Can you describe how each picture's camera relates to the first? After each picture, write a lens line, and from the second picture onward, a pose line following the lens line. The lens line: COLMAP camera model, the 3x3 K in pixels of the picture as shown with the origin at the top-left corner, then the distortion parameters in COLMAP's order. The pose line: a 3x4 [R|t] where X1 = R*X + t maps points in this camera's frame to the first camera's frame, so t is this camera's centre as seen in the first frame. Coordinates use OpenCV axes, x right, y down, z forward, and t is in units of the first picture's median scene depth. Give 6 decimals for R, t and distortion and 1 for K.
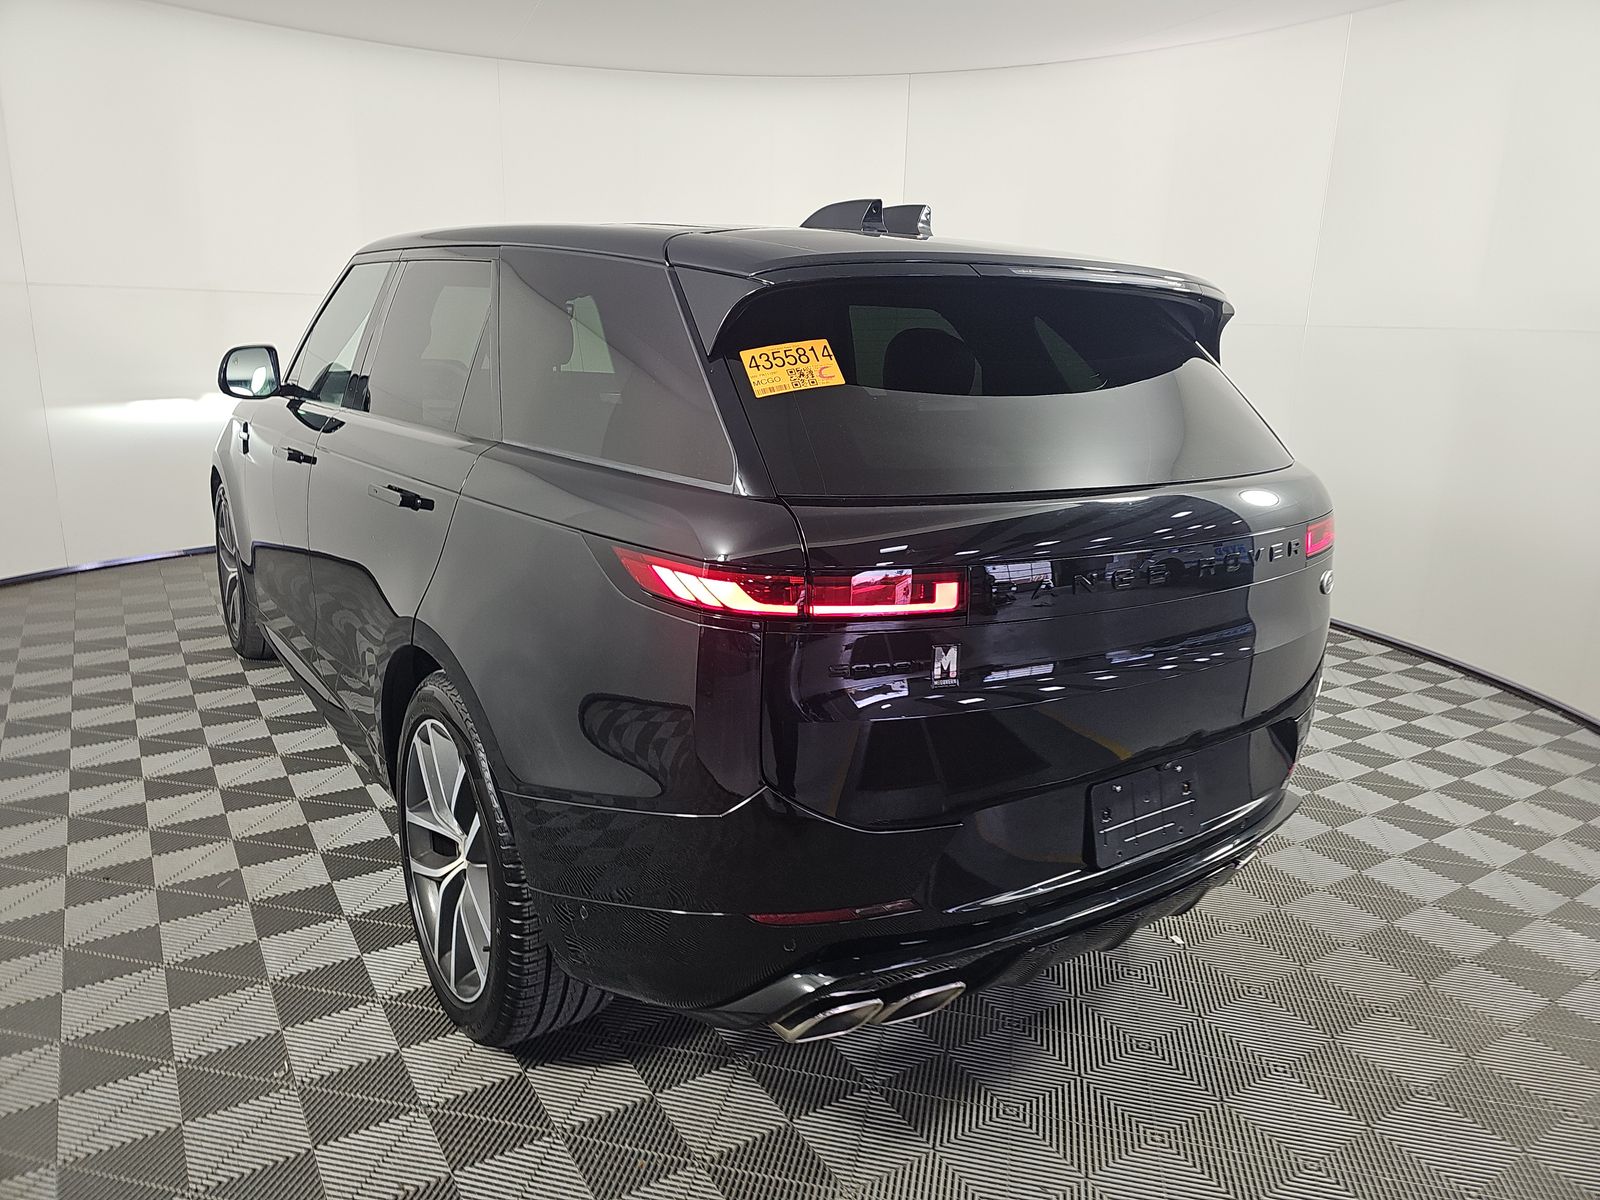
lens RADIAL K [[1066.9, 0, 803.1], [0, 1066.9, 610.8], [0, 0, 1]] dist [0.099059, -0.116801]
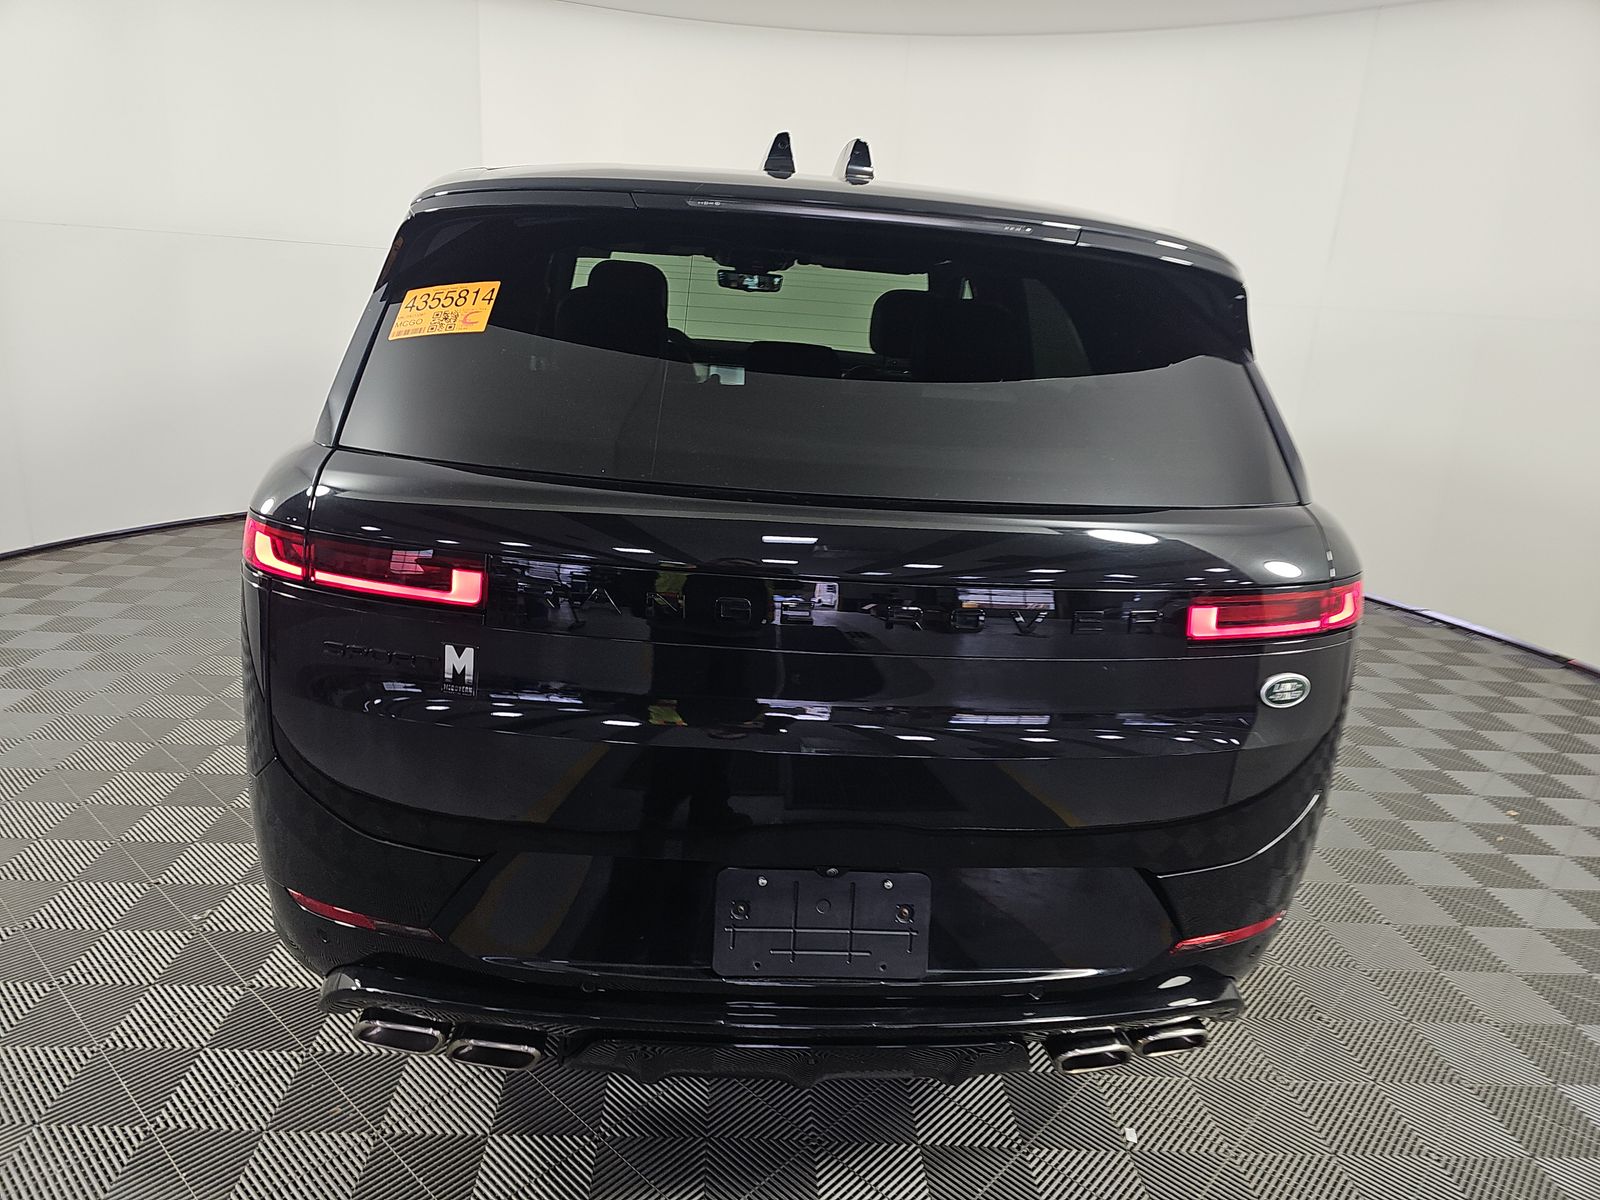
lens RADIAL K [[1066.9, 0, 803.1], [0, 1066.9, 610.8], [0, 0, 1]] dist [0.099059, -0.116801]
pose [[0.930364, 0.142666, -0.337742, 0.379095], [-0.140196, 0.989612, 0.031832, -0.033614], [0.338775, 0.017735, 0.940700, 0.172509]]
